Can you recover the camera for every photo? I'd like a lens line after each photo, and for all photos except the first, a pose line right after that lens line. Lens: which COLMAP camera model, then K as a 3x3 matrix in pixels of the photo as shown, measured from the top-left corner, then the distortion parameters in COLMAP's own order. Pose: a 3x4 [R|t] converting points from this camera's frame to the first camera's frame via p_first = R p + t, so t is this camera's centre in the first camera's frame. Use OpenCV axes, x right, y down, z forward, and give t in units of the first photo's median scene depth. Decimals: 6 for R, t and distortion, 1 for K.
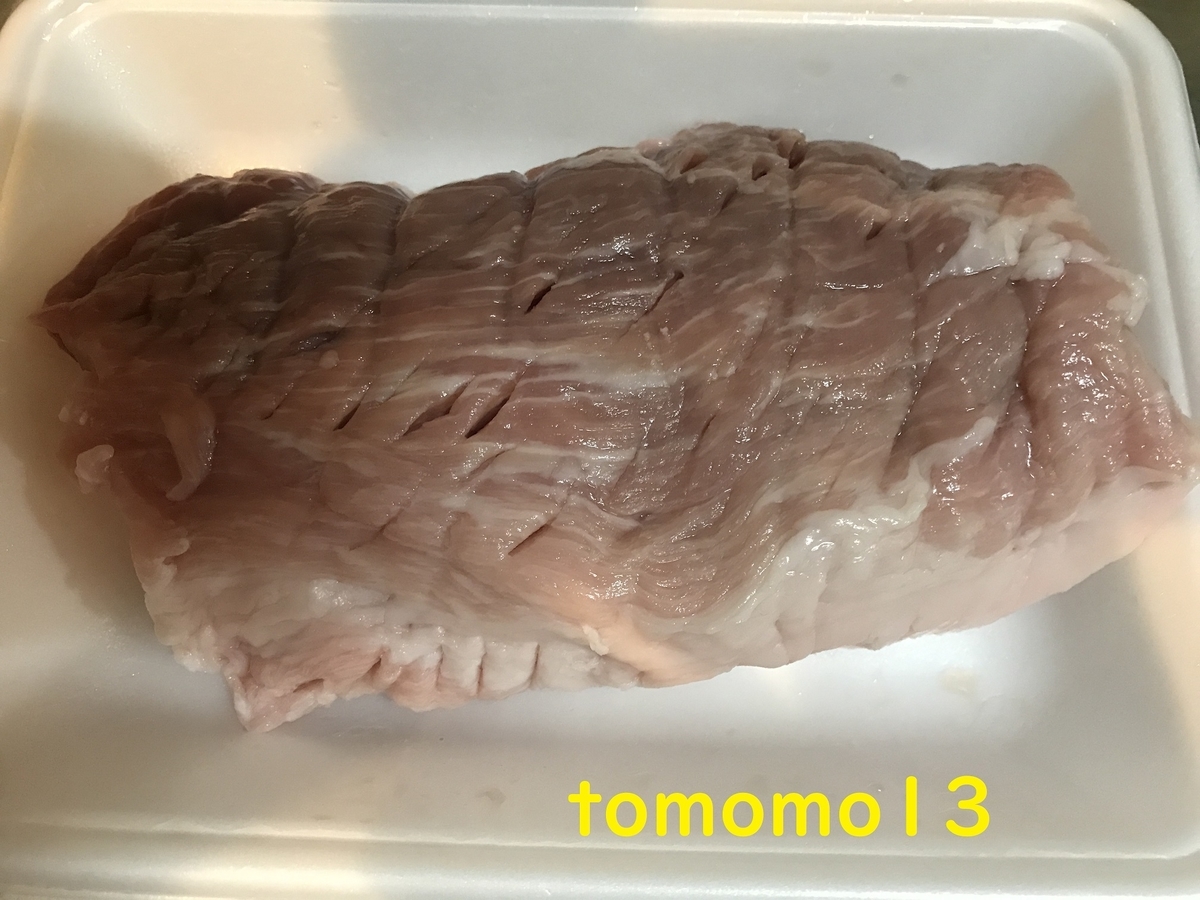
lens RADIAL K [[961.2, 0, 599.9], [0, 961.2, 442.1], [0, 0, 1]] dist [-0.010172, -0.001165]
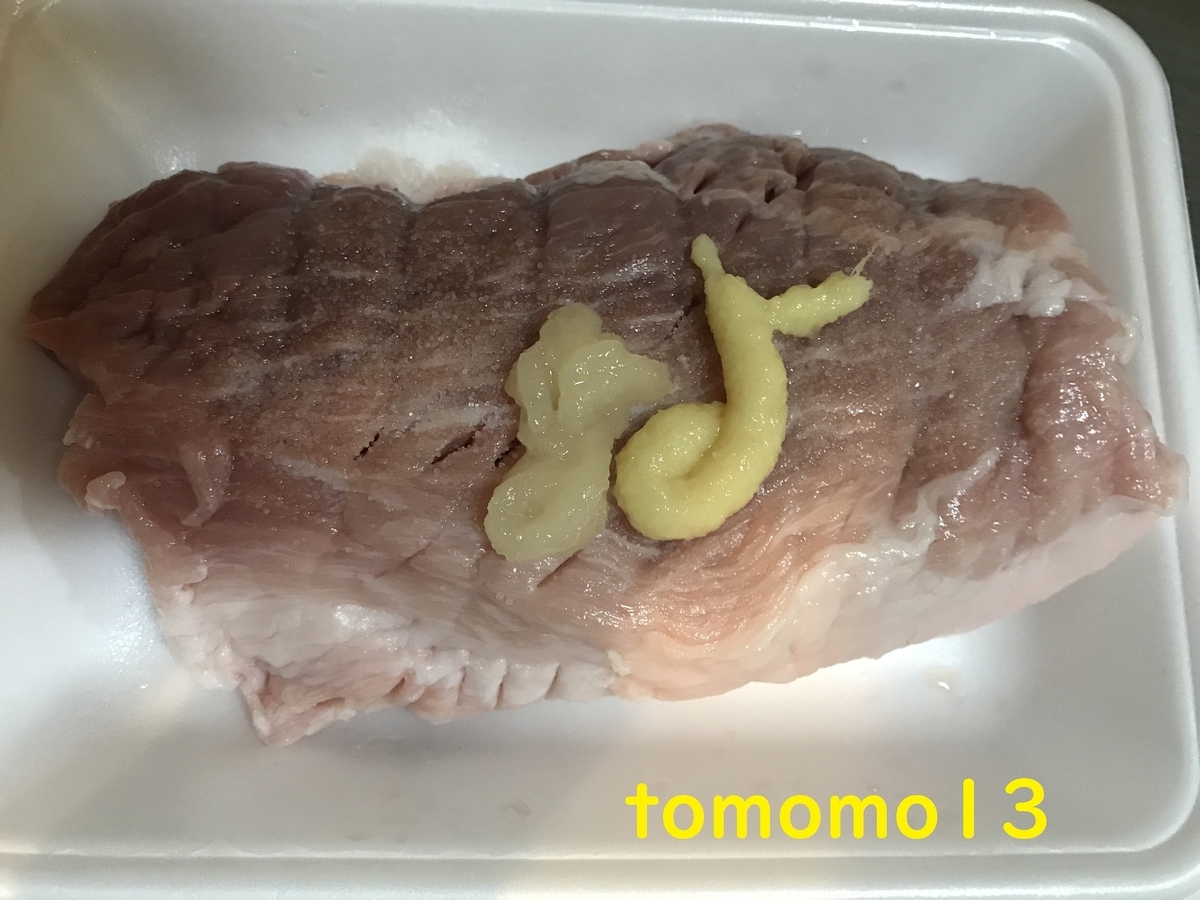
lens RADIAL K [[961.2, 0, 605.1], [0, 961.2, 460.7], [0, 0, 1]] dist [-0.010172, -0.001165]
pose [[0.996408, -0.000485, 0.084686, -0.101233], [-0.007760, 0.995253, 0.097008, -0.107579], [-0.084331, -0.097316, 0.991674, -0.011950]]
